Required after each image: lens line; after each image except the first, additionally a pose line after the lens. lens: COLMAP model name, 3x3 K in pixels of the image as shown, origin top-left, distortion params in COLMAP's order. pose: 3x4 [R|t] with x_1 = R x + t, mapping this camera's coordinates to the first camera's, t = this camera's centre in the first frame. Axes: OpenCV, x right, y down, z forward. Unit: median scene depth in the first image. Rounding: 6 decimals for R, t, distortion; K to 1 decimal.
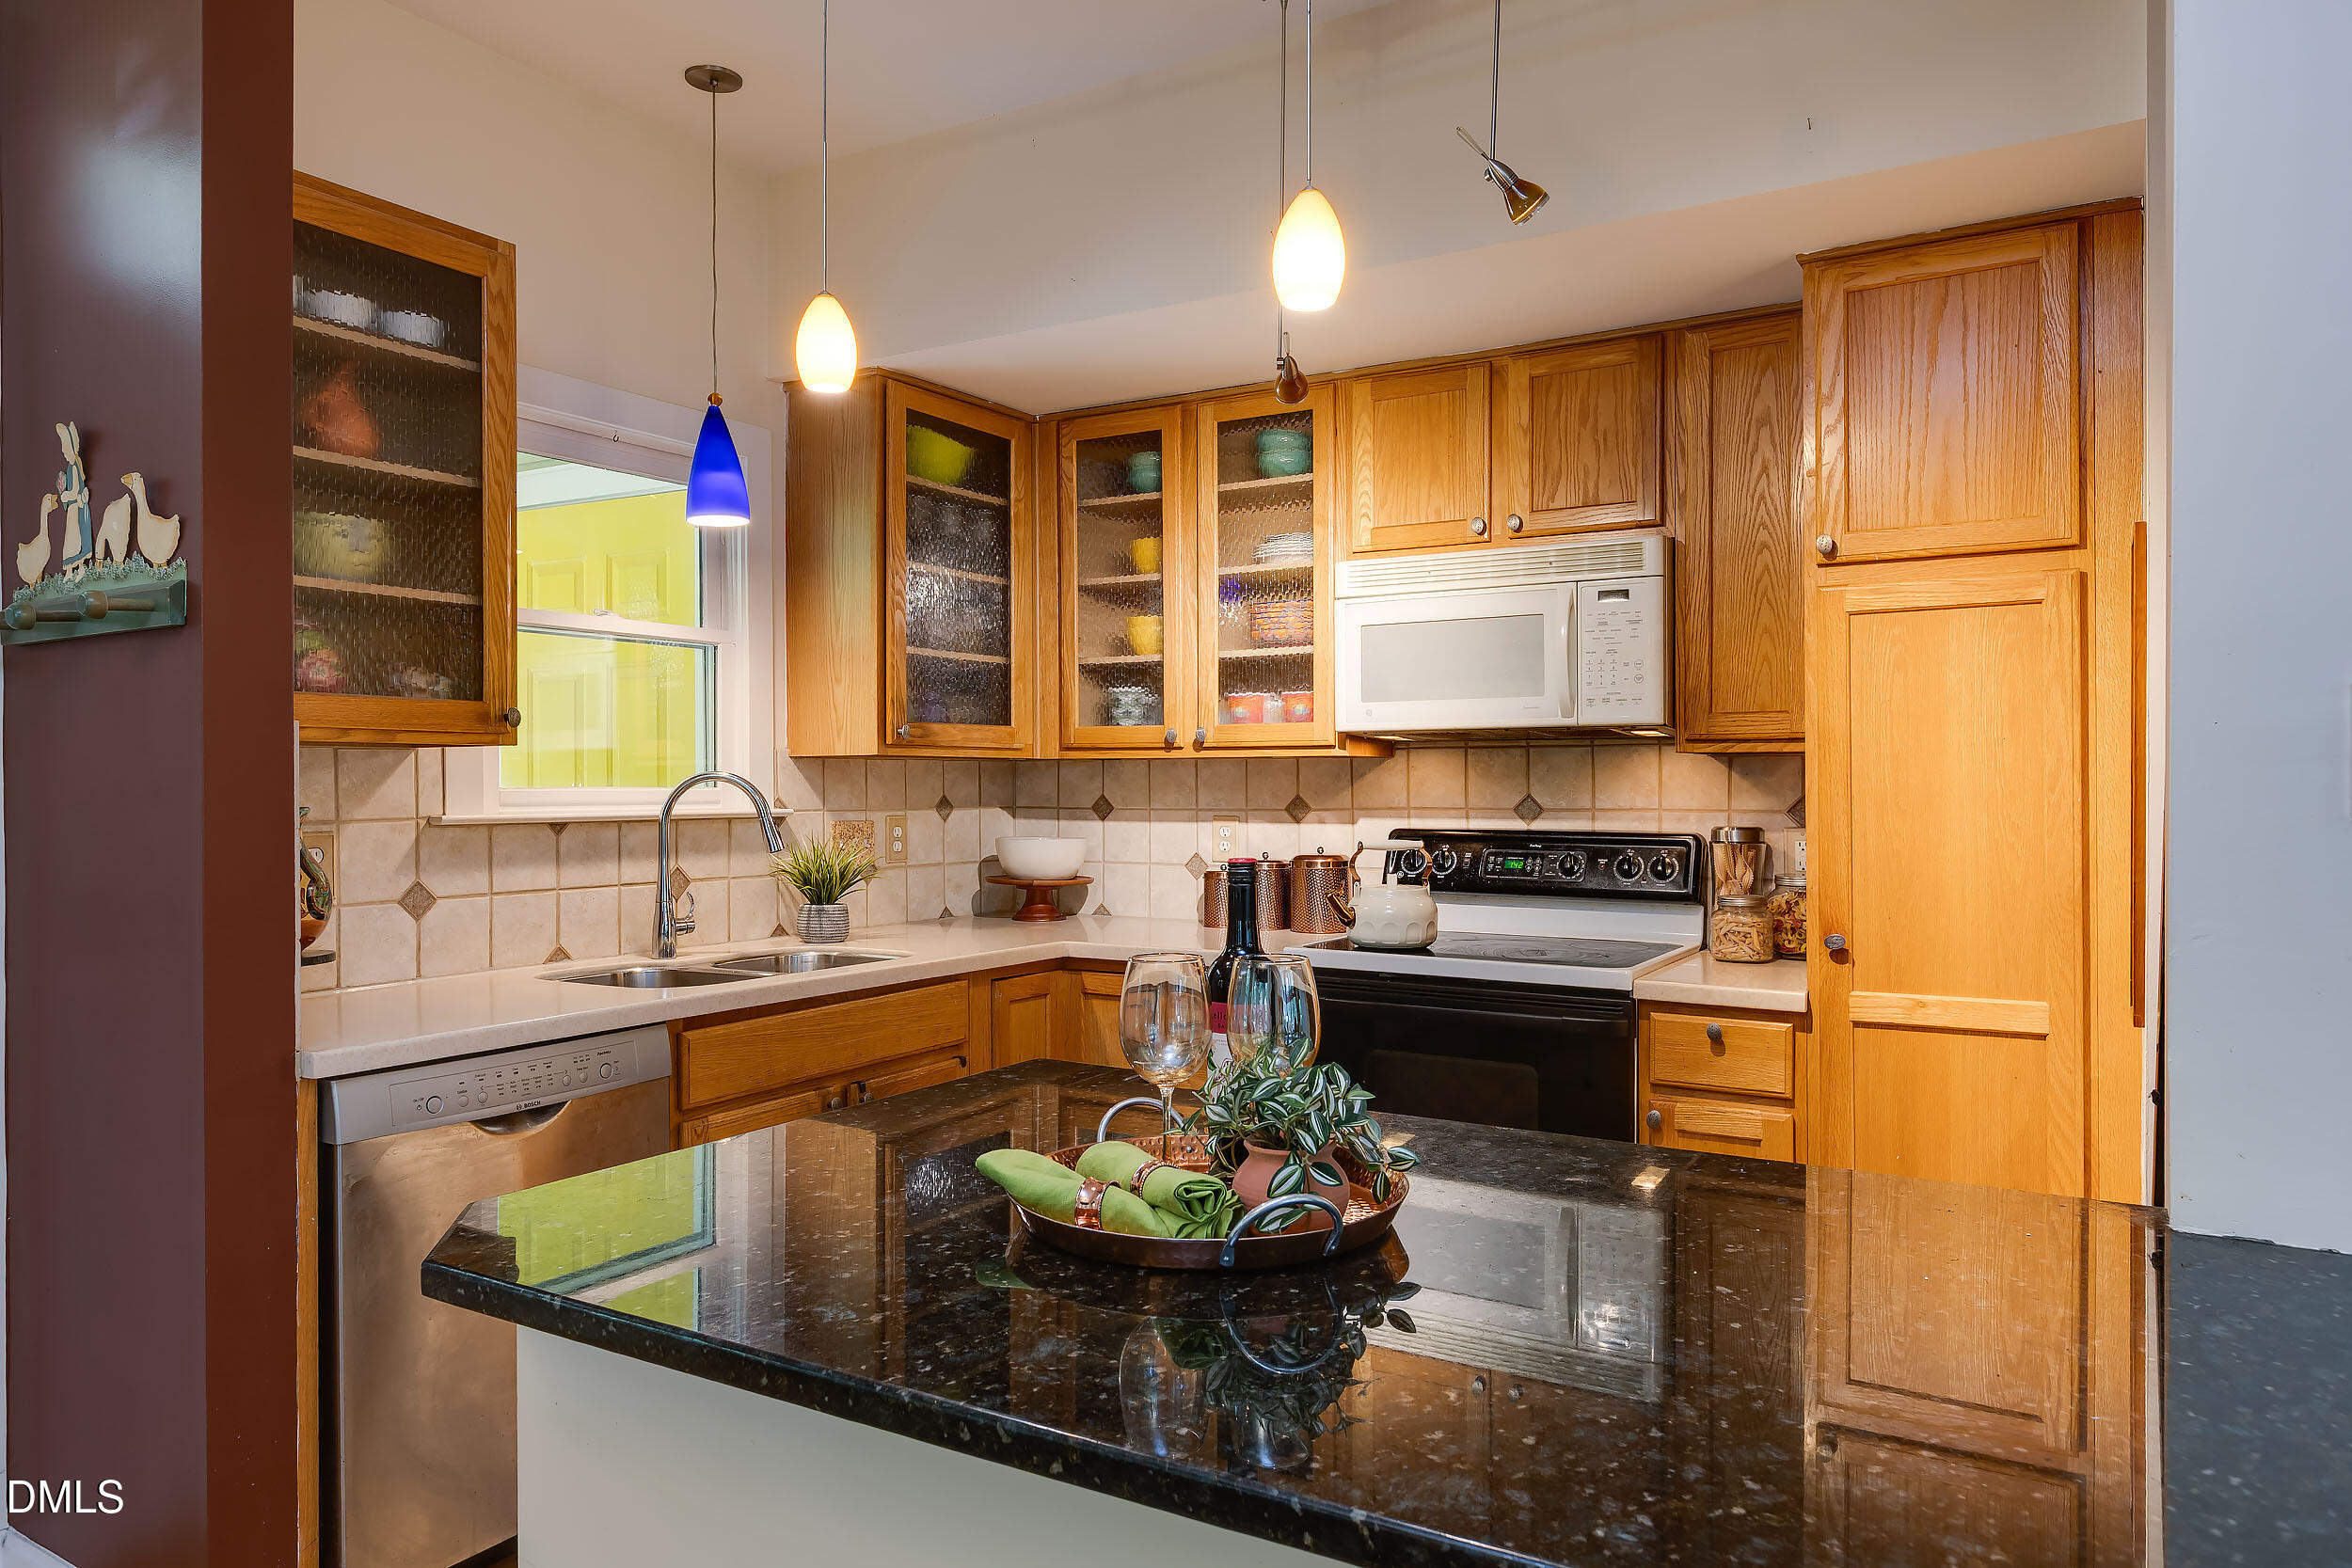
lens RADIAL K [[1557.4, 0, 1182.4], [0, 1557.4, 798.9], [0, 0, 1]] dist [0.011214, -0.004615]
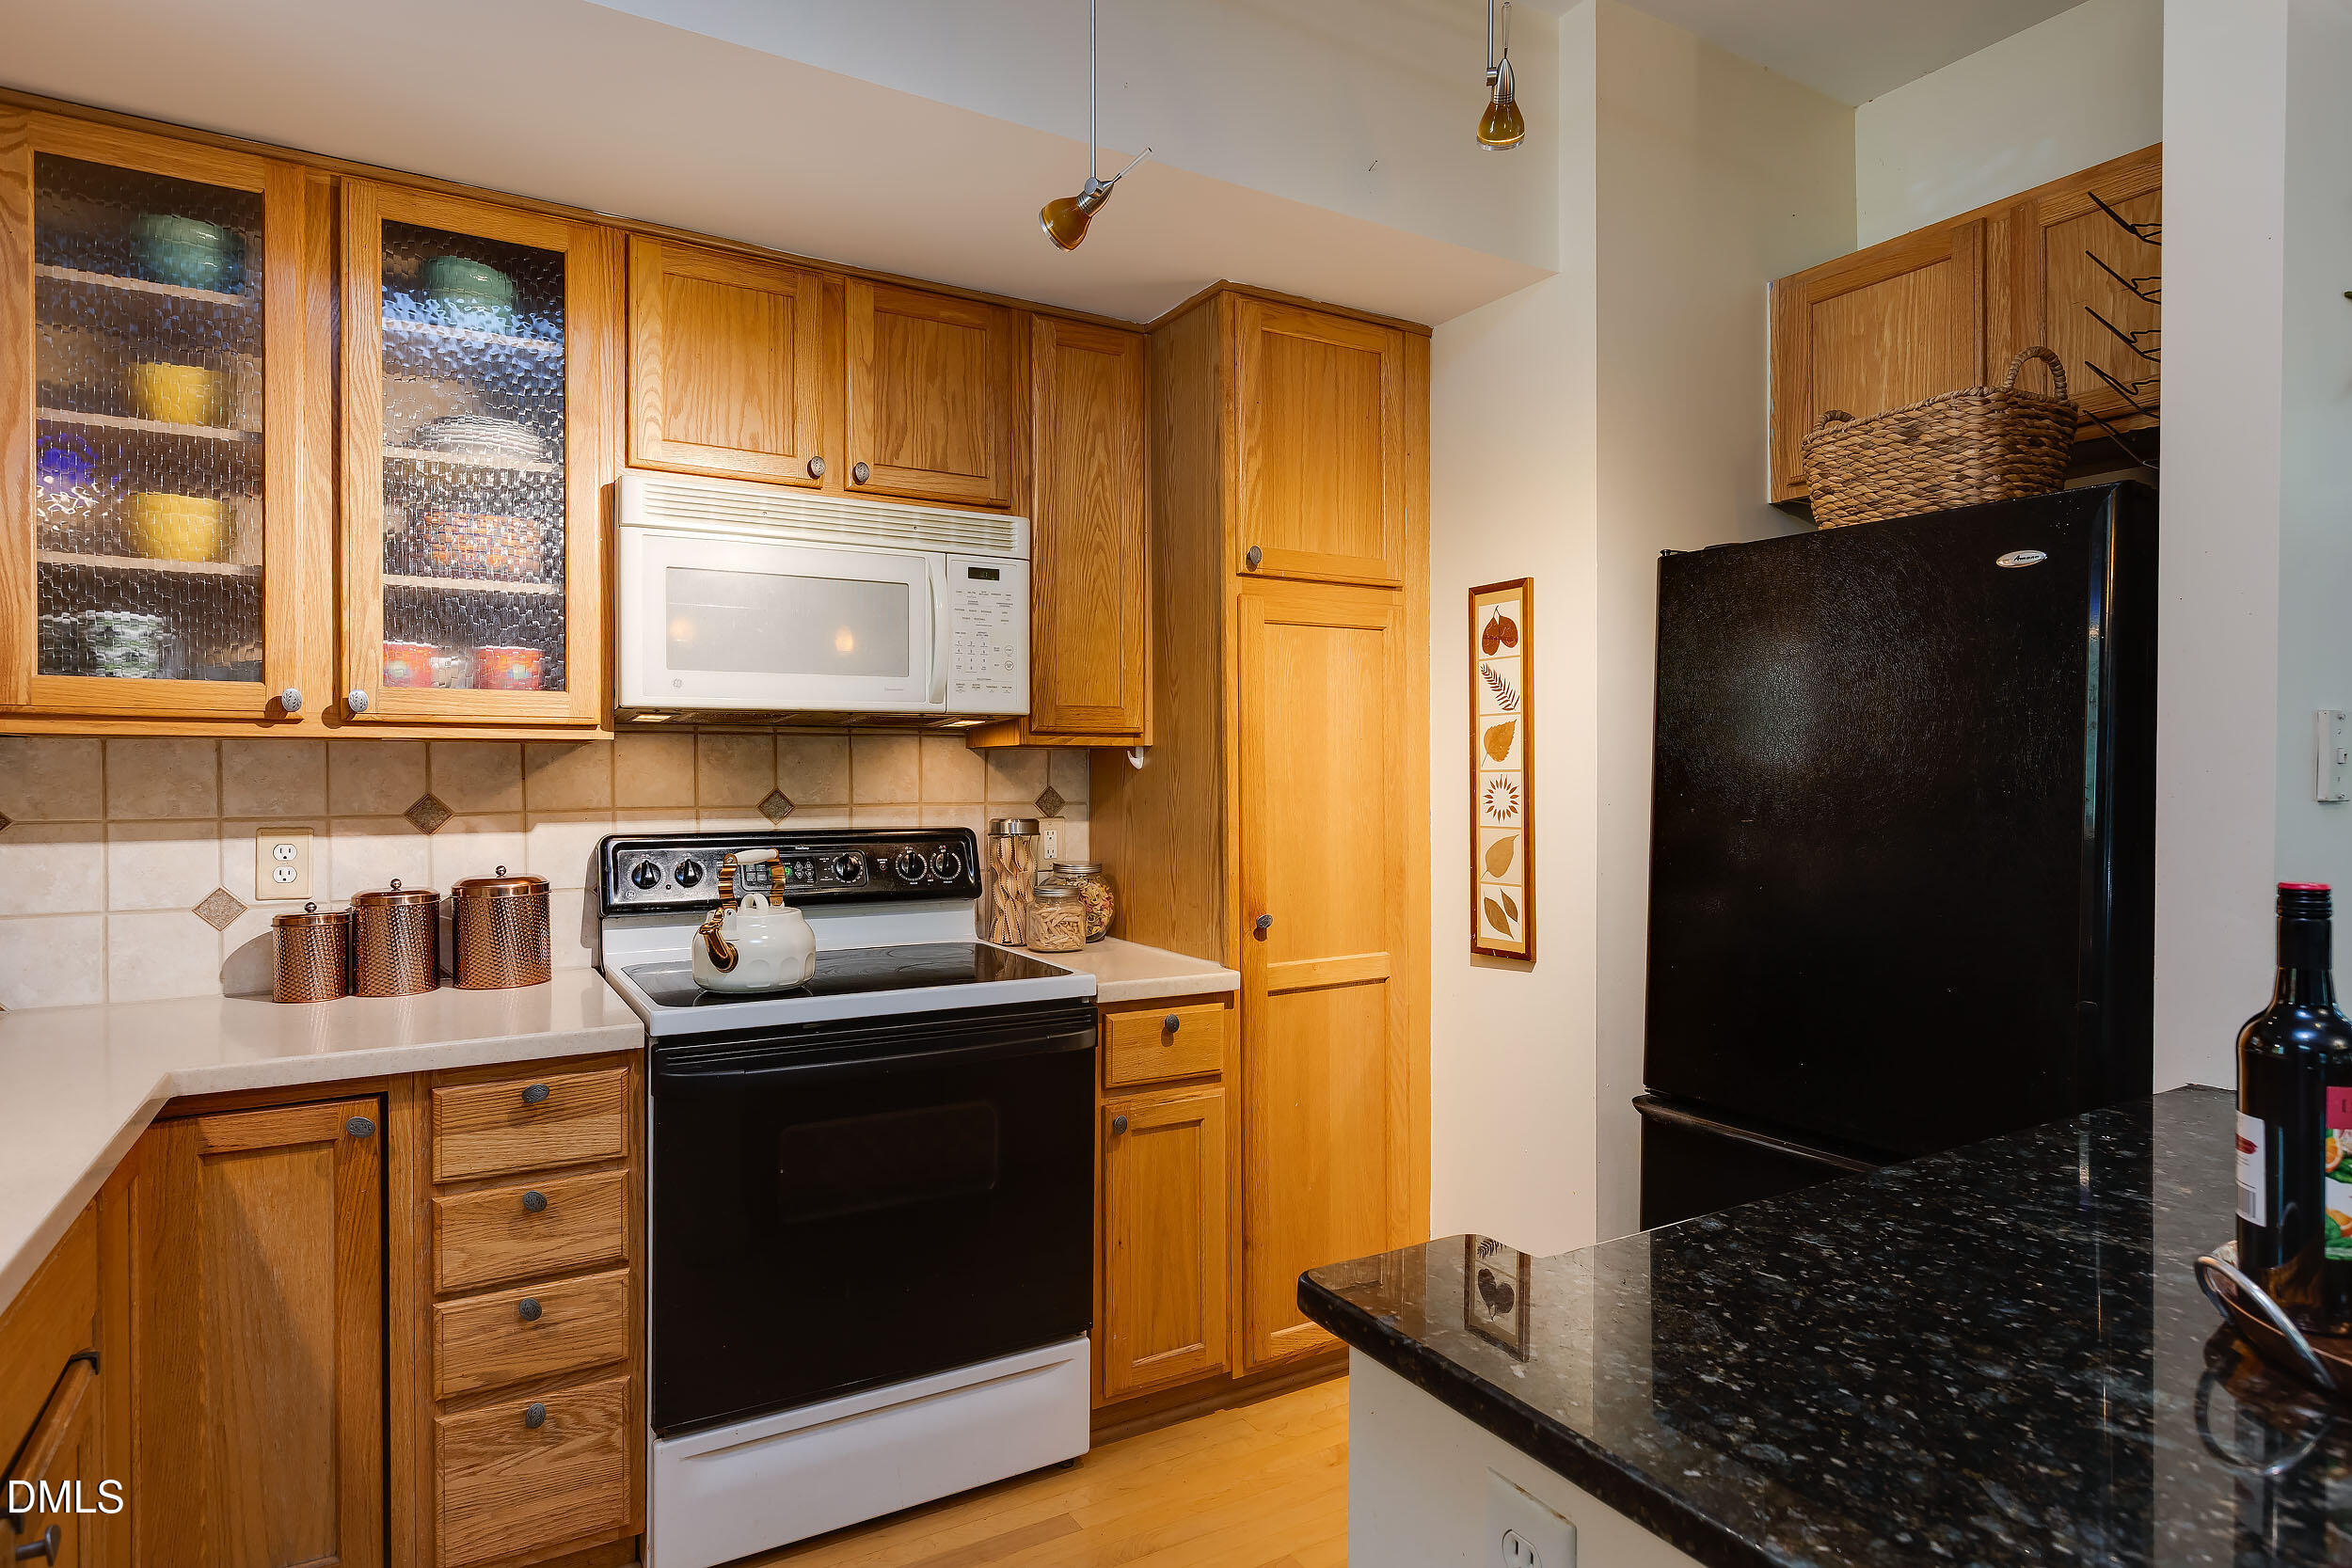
lens RADIAL K [[1274.5, 0, 1205.6], [0, 1274.5, 782.2], [0, 0, 1]] dist [0.003962, -0.003624]
pose [[0.469897, -0.007105, 0.882692, -0.299080], [0.009818, 0.999948, 0.002822, -0.006579], [-0.882666, 0.007340, 0.469943, 0.473029]]
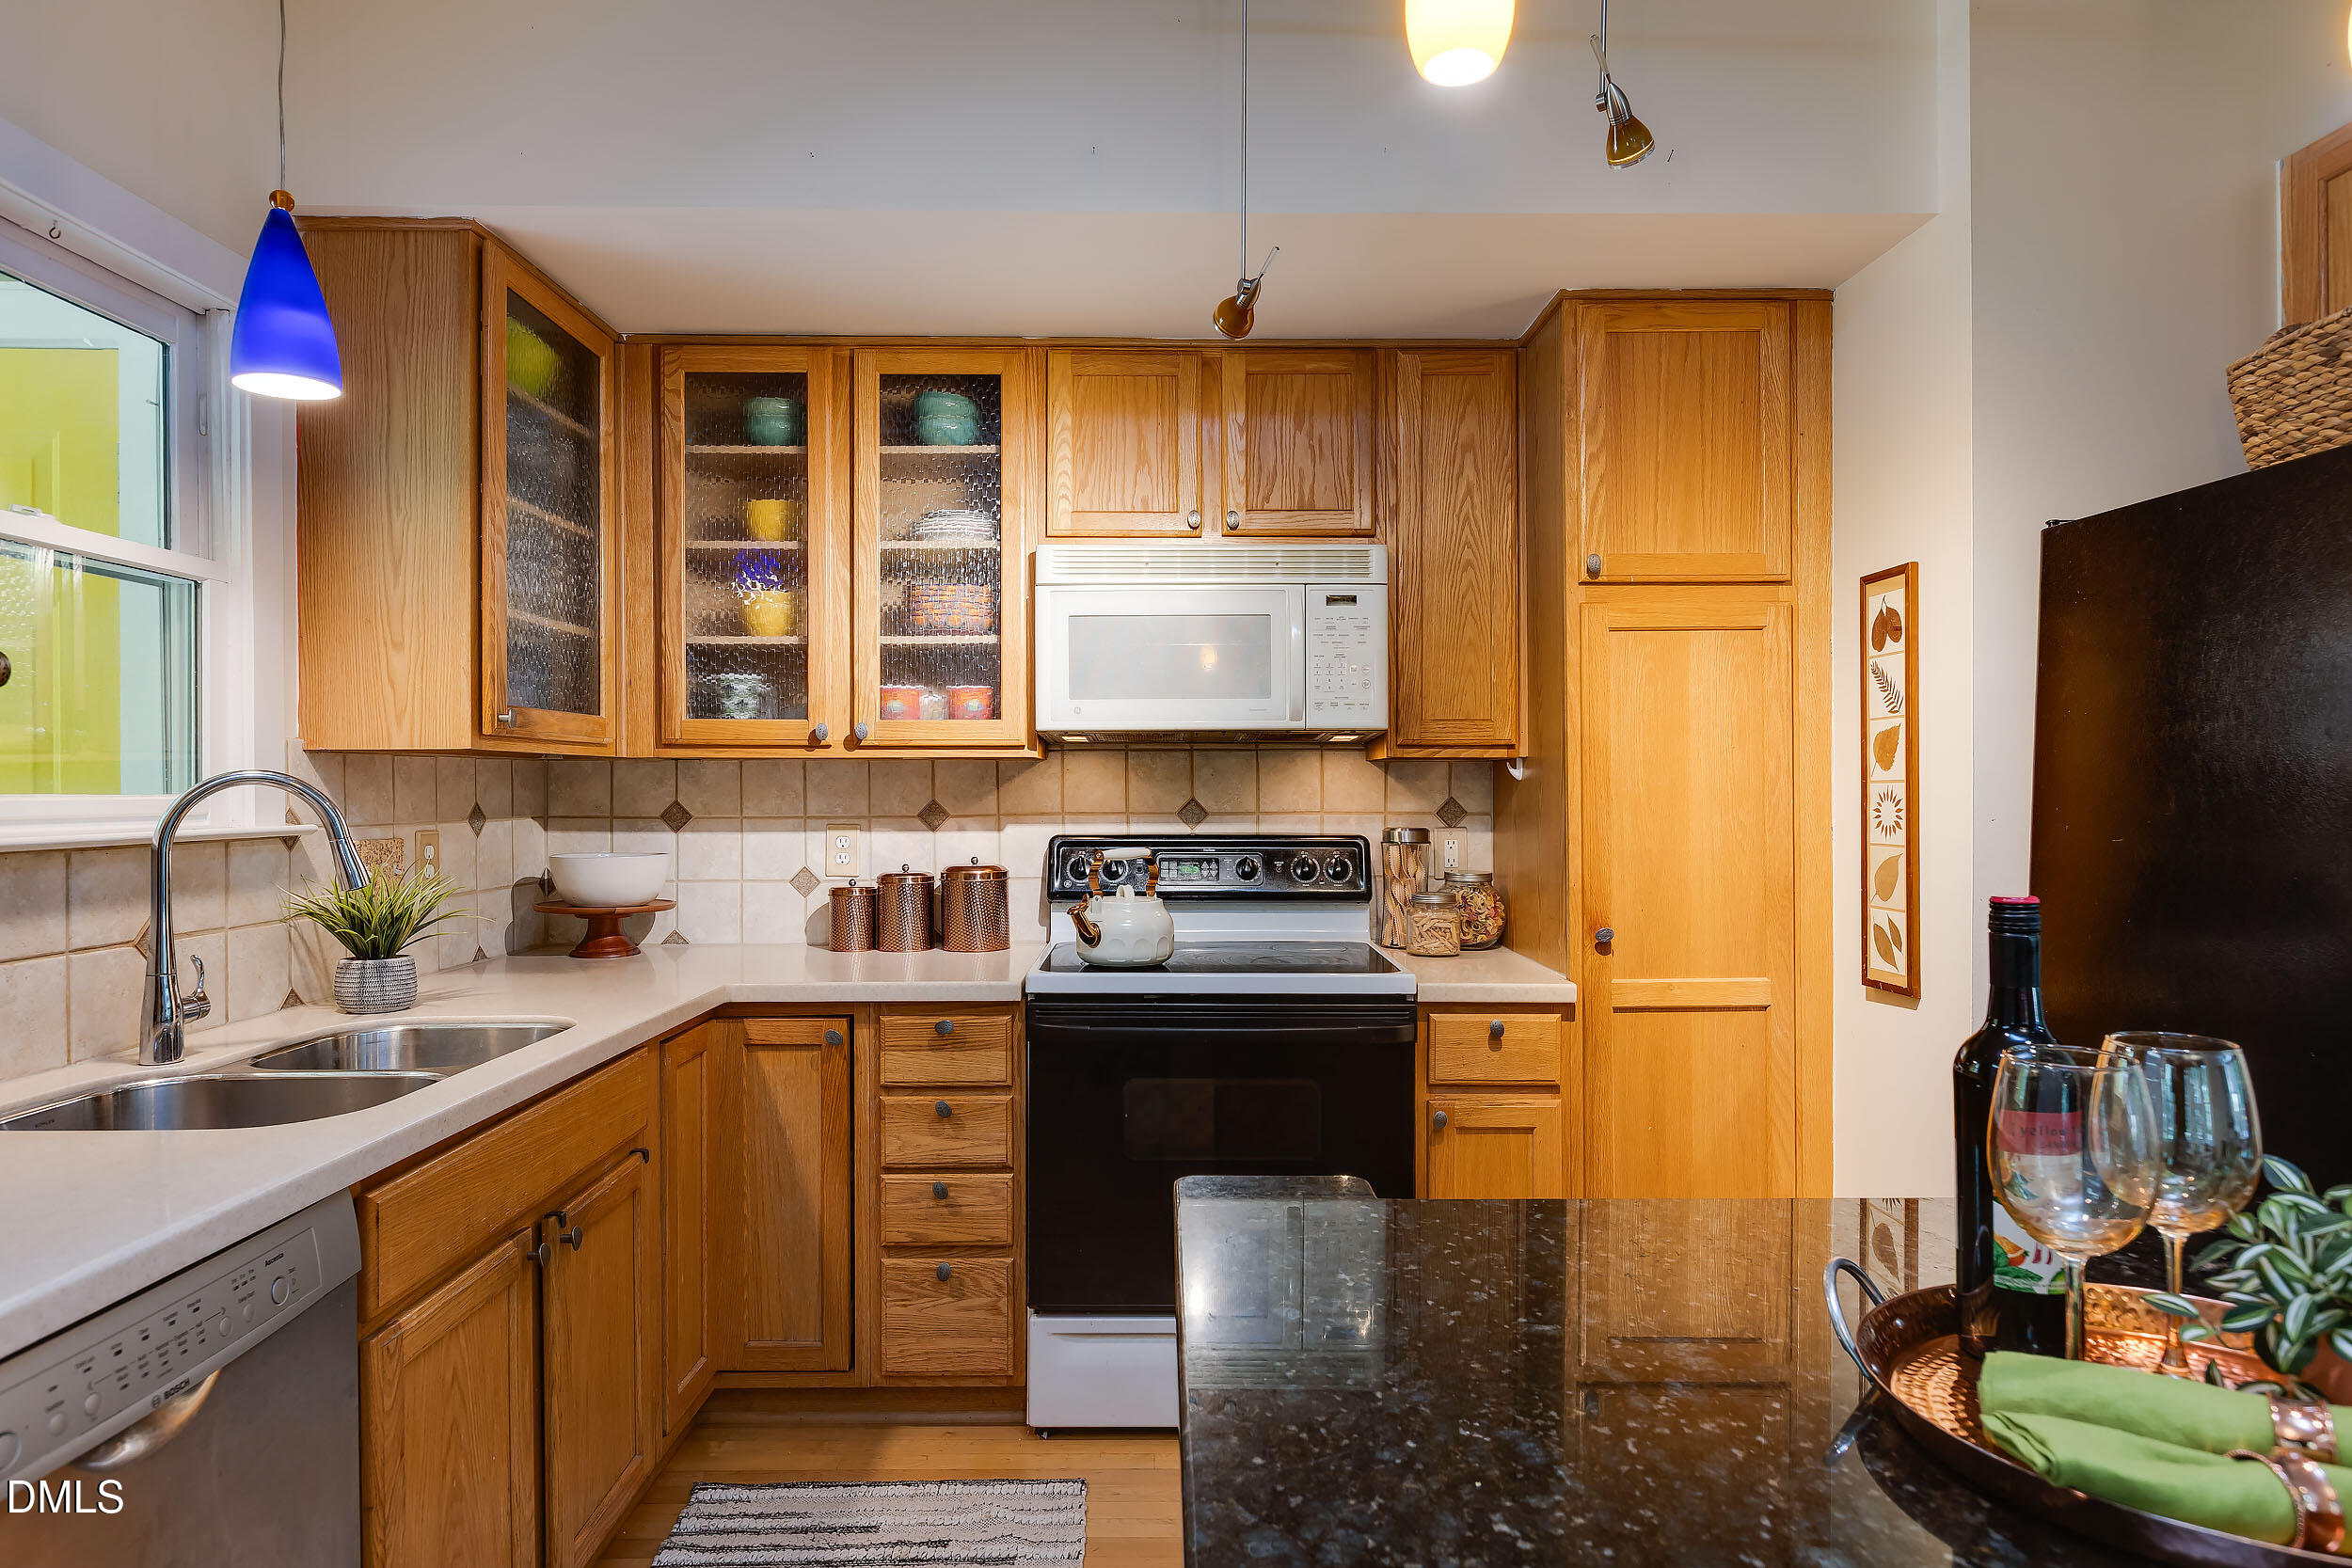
lens RADIAL K [[1351.1, 0, 1184.2], [0, 1351.1, 791.9], [0, 0, 1]] dist [0.000010, -0.001108]
pose [[0.849008, -0.003001, 0.528372, -0.244493], [0.006102, 0.999973, -0.004125, -0.003430], [-0.528345, 0.006726, 0.849003, 0.280804]]
